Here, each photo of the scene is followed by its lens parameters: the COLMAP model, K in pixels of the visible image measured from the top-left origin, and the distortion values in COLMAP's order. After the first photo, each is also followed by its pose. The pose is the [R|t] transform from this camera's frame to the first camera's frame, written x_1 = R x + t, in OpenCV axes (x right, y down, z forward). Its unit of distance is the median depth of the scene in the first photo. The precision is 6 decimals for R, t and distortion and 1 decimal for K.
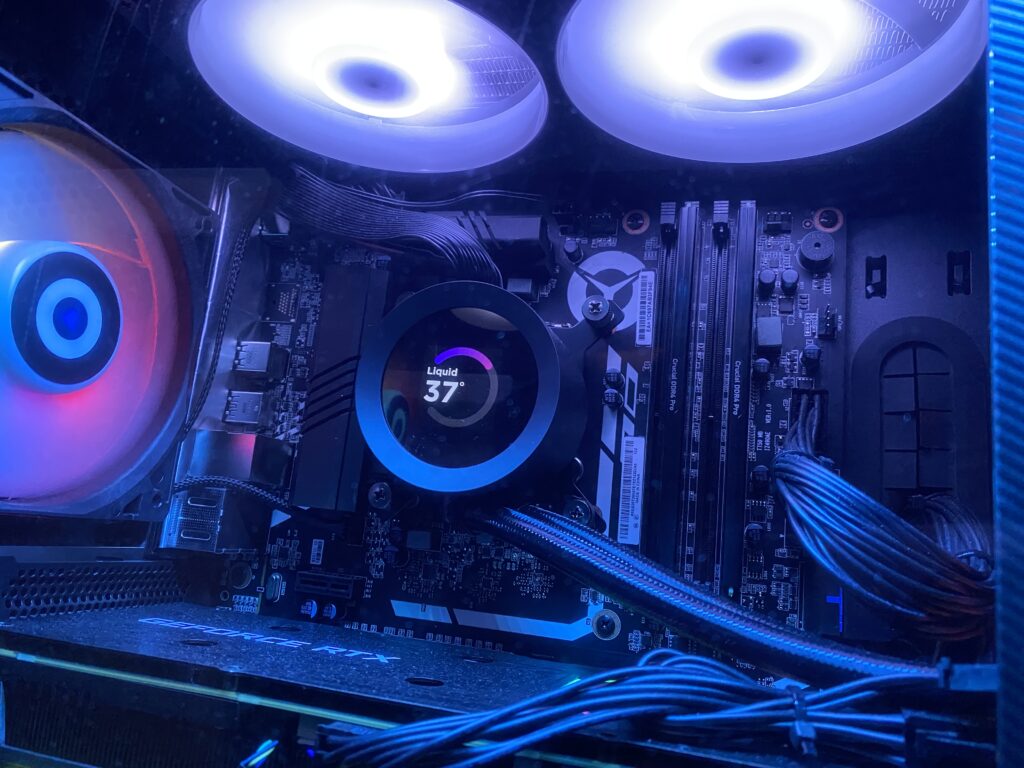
lens RADIAL K [[774.8, 0, 508.5], [0, 774.8, 379.8], [0, 0, 1]] dist [0.116434, -0.229601]
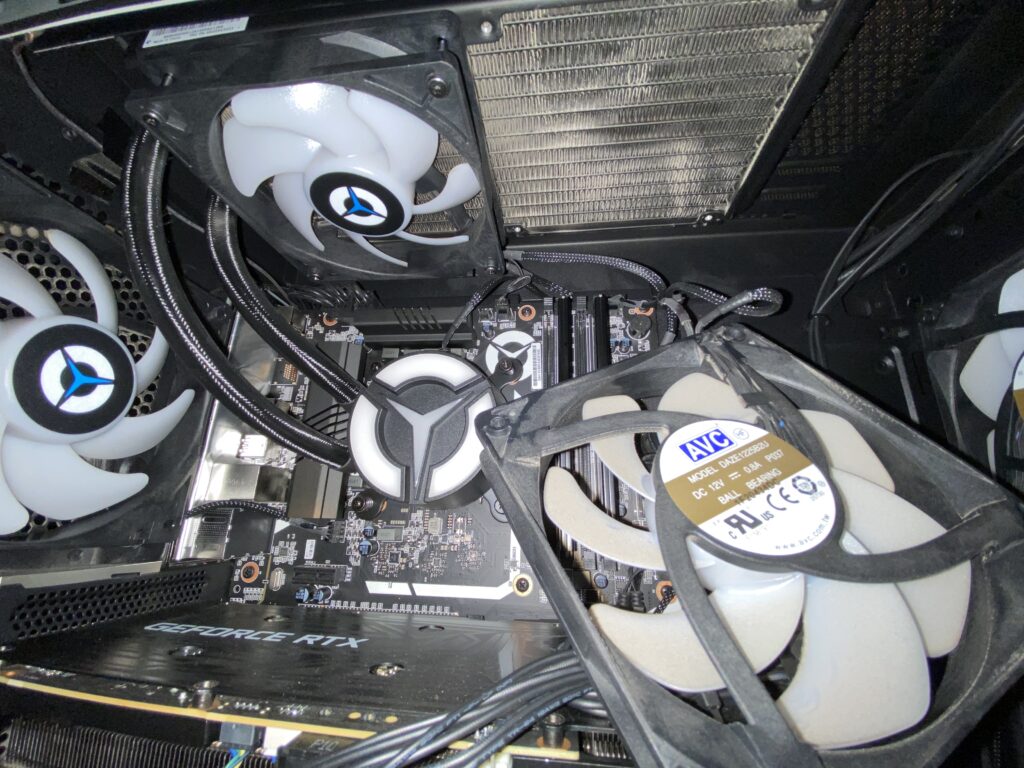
lens RADIAL K [[410.9, 0, 513.4], [0, 410.9, 382.6], [0, 0, 1]] dist [0.034404, -0.027550]
pose [[0.985508, -0.030478, 0.166870, -0.006116], [0.046690, 0.994467, -0.094107, 0.015701], [-0.163079, 0.100534, 0.981478, 0.212336]]
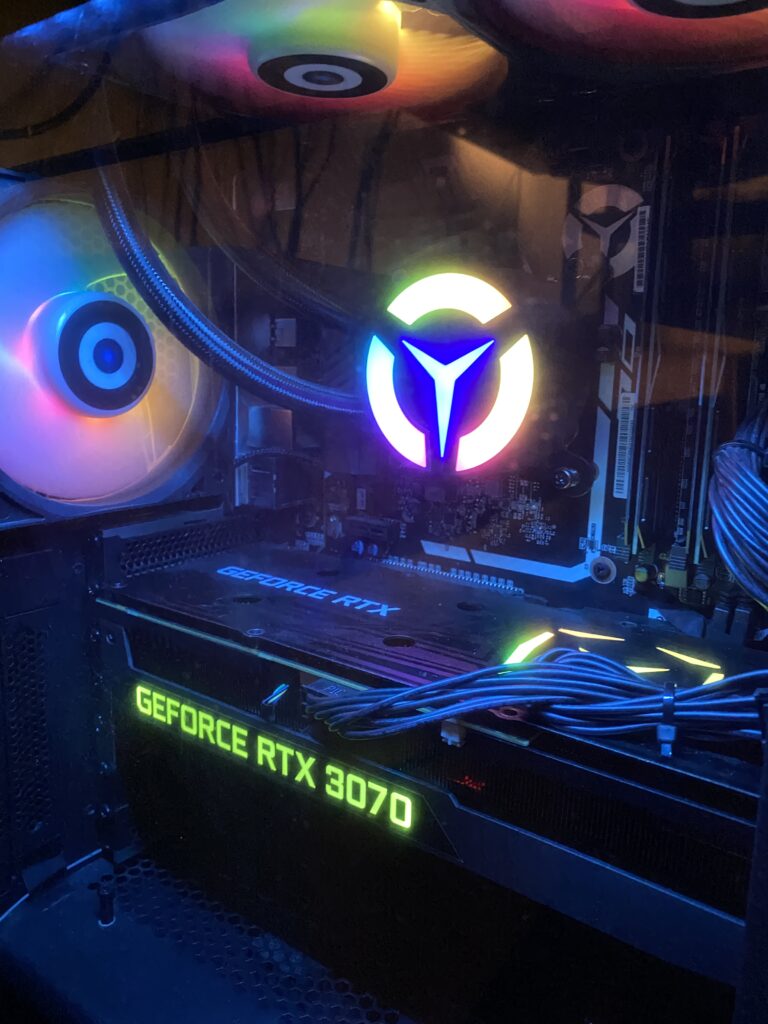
lens RADIAL K [[774.8, 0, 387.1], [0, 774.8, 495.3], [0, 0, 1]] dist [0.116434, -0.229601]
pose [[0.934169, -0.019316, -0.356307, 0.218869], [0.138804, 0.939561, 0.312983, -0.152675], [0.328727, -0.341835, 0.880390, -0.010269]]
